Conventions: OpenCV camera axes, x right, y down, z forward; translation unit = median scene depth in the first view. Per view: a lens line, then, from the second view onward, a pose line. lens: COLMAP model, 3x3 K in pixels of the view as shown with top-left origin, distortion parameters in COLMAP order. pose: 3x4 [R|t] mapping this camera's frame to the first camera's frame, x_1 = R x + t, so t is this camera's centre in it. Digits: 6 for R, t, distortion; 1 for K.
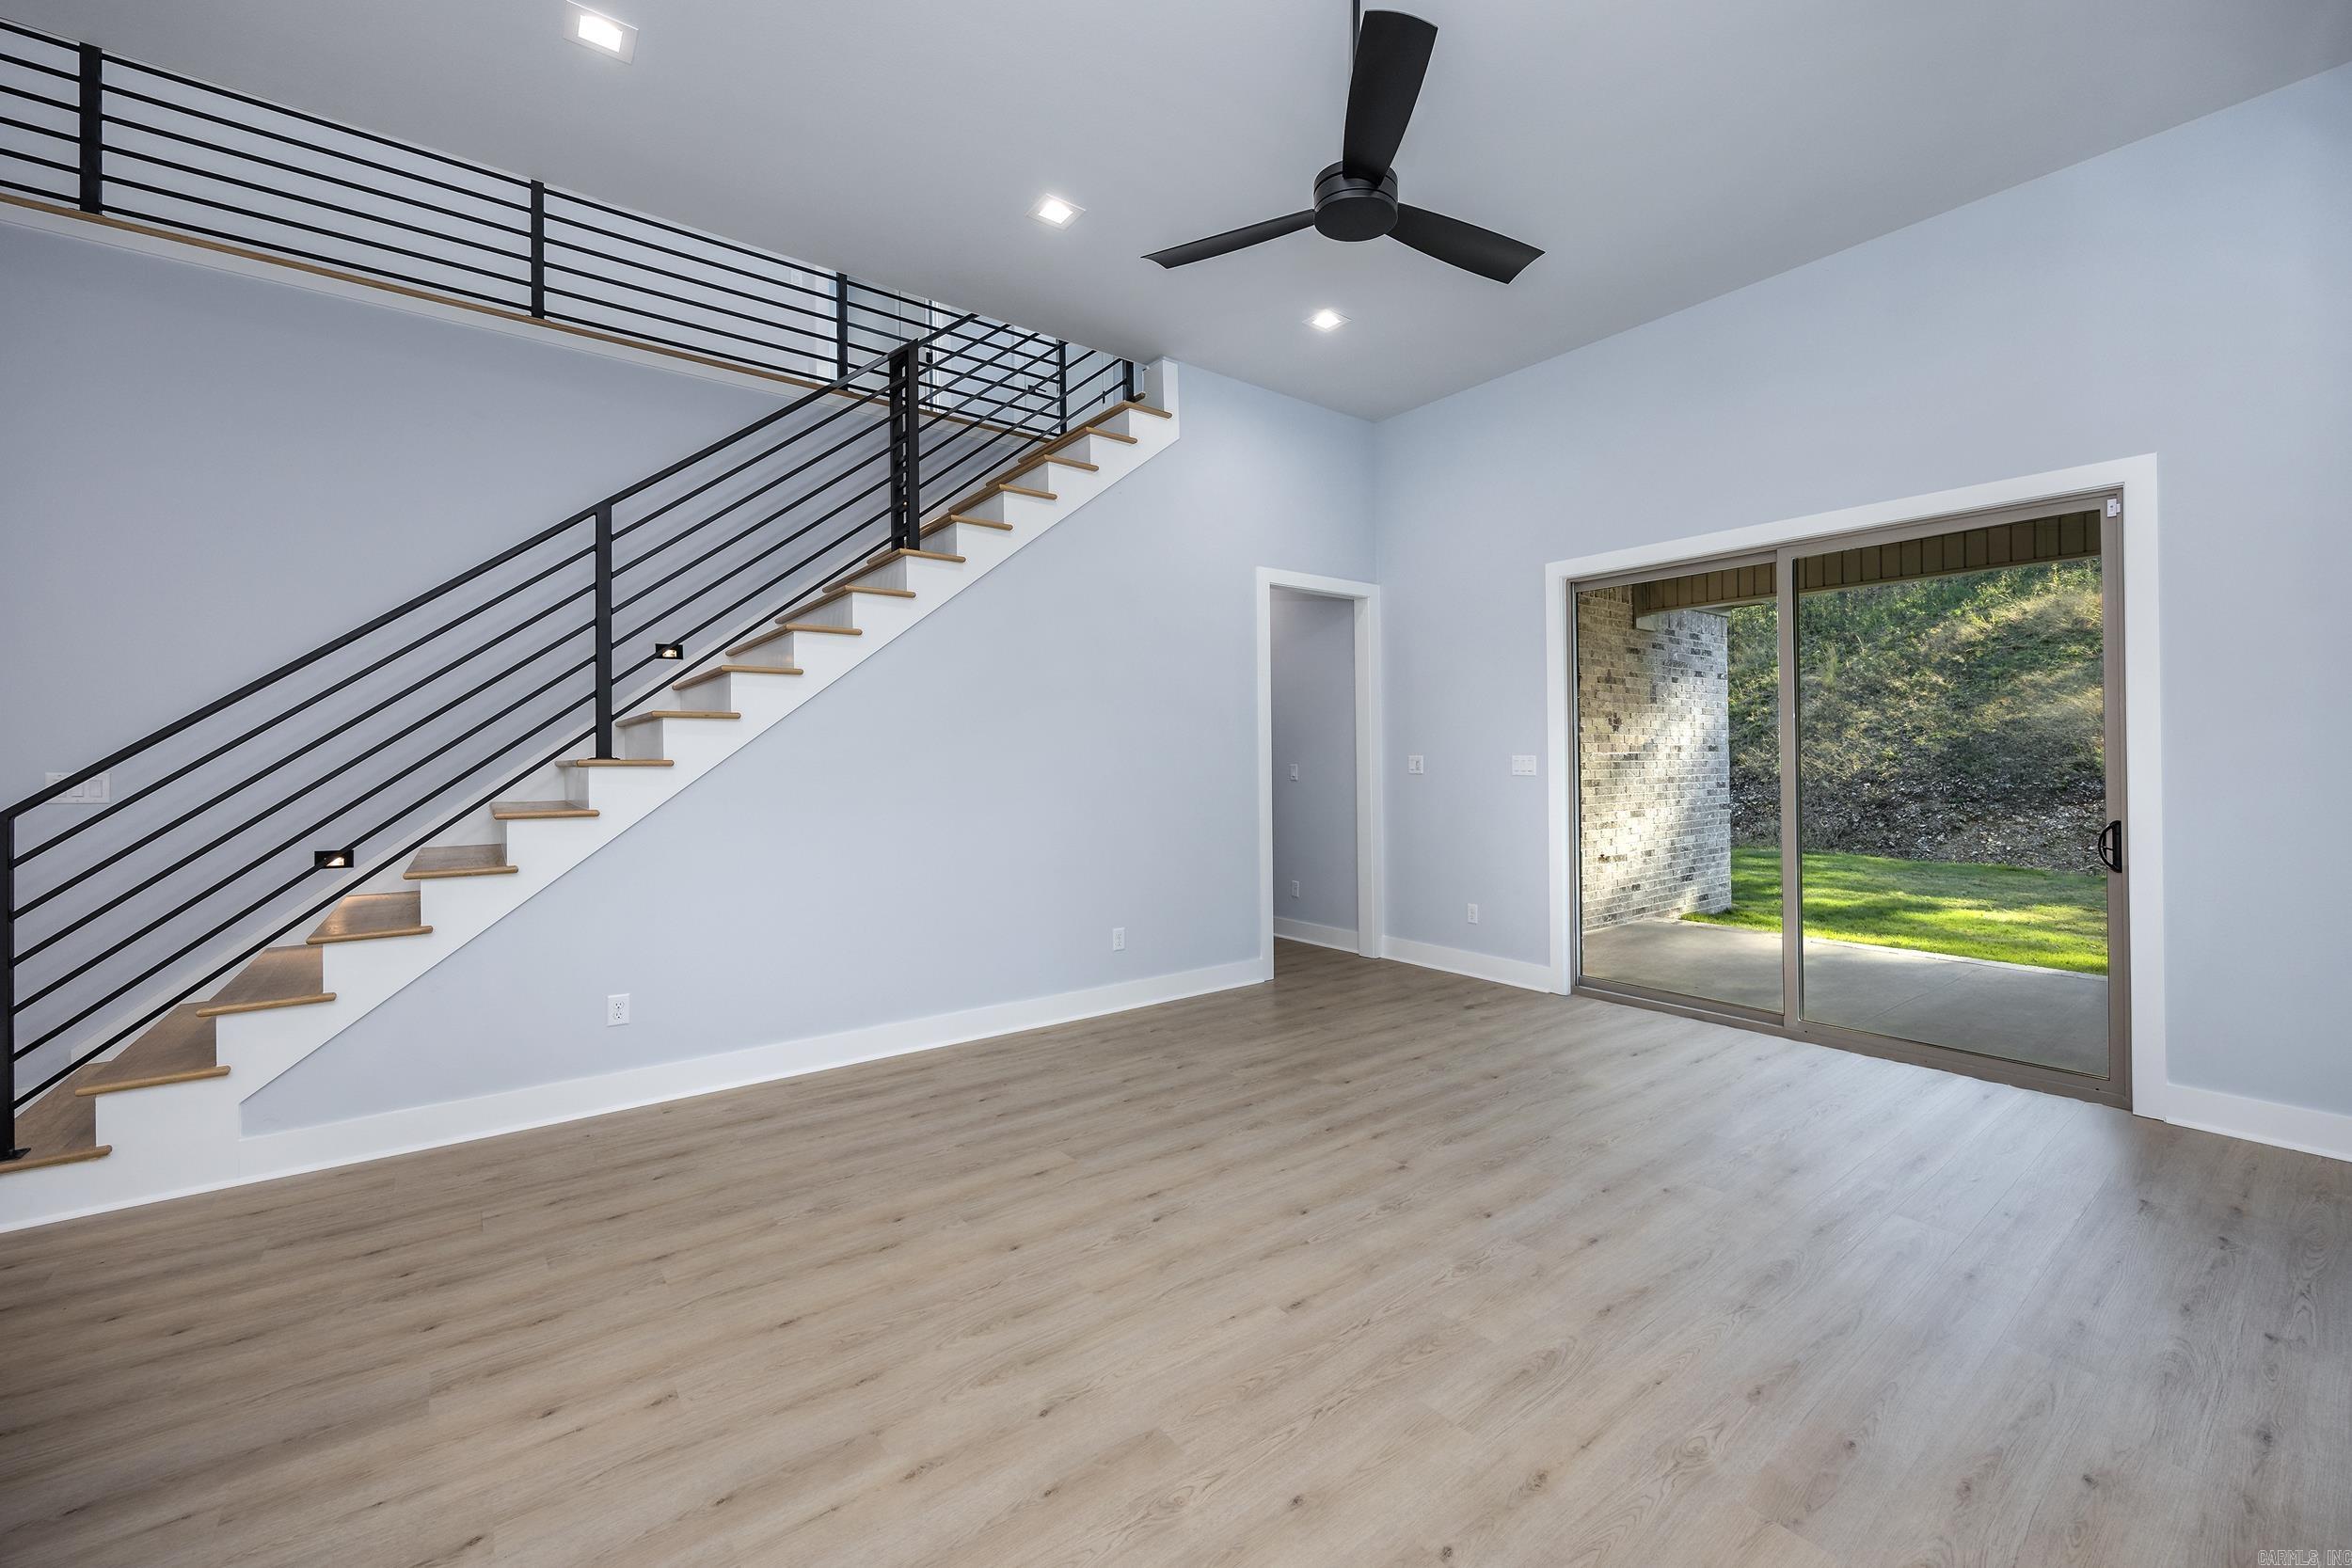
lens RADIAL K [[959.7, 0, 1210.9], [0, 959.7, 763.5], [0, 0, 1]] dist [-0.014801, 0.000528]
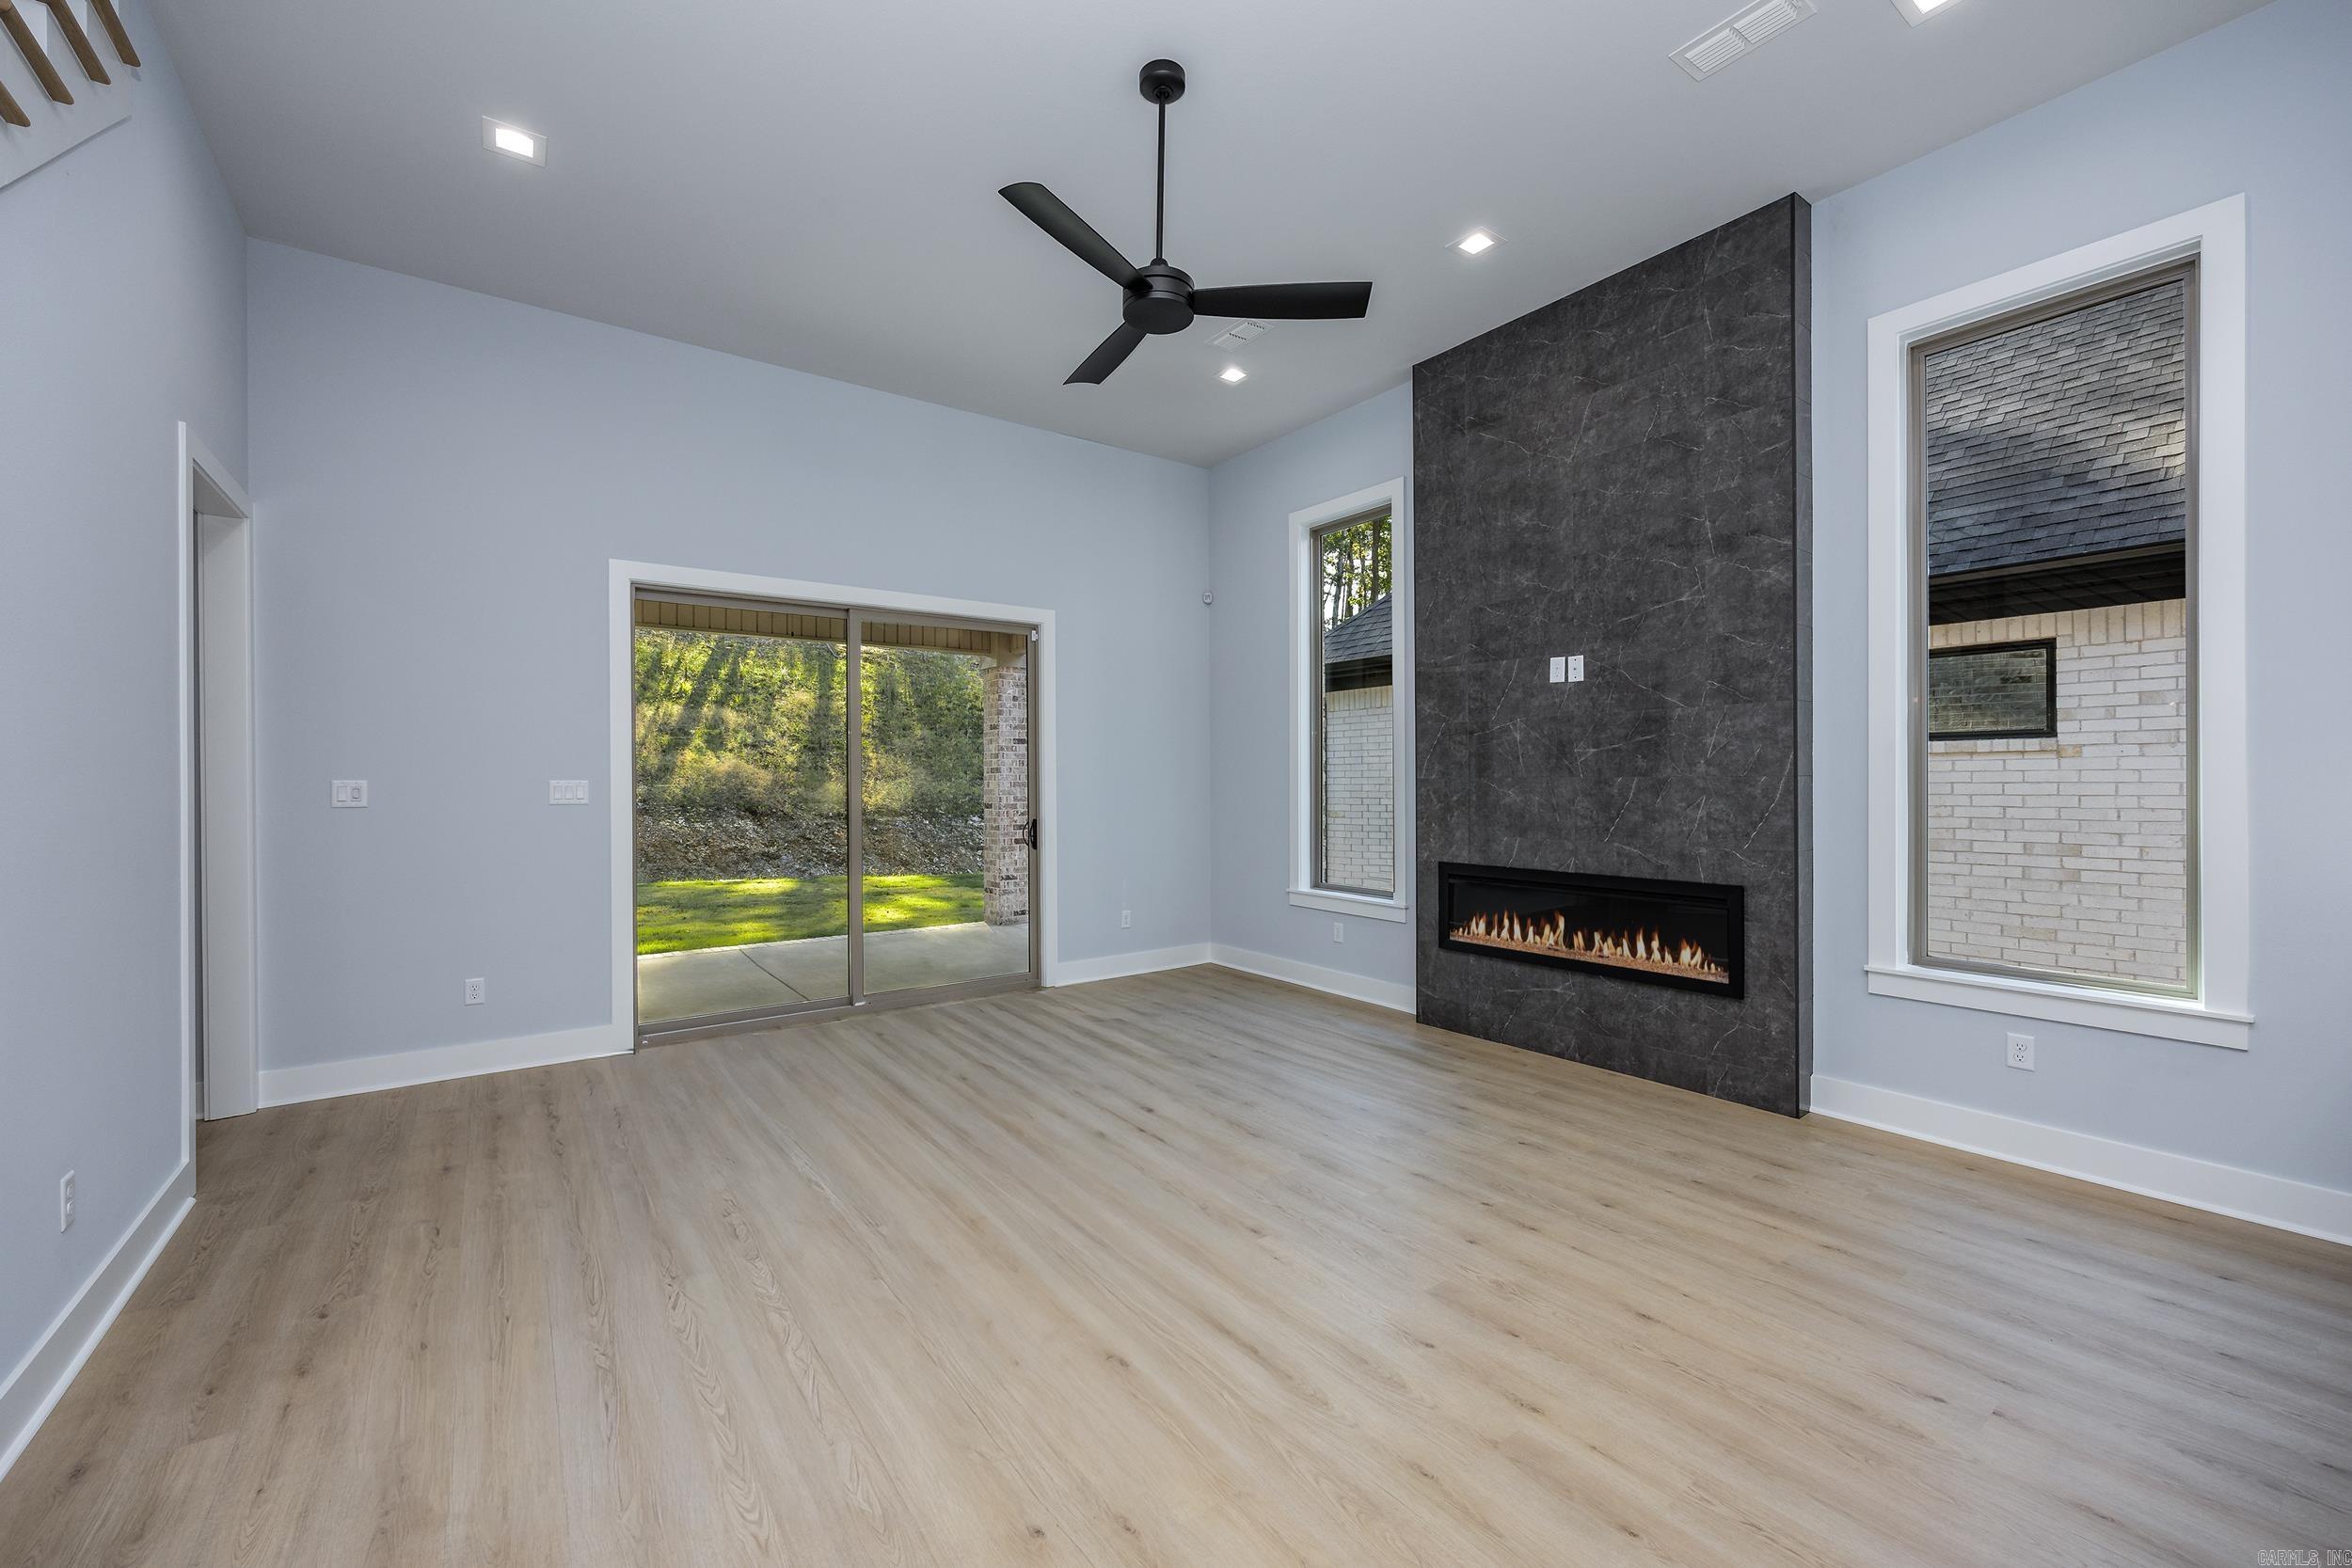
lens RADIAL K [[959.7, 0, 1166.6], [0, 959.7, 776.5], [0, 0, 1]] dist [-0.014801, 0.000528]
pose [[0.028218, 0.007155, 0.999576, -0.594811], [0.015408, 0.999852, -0.007592, 0.002861], [-0.999483, 0.015616, 0.028103, 0.569534]]
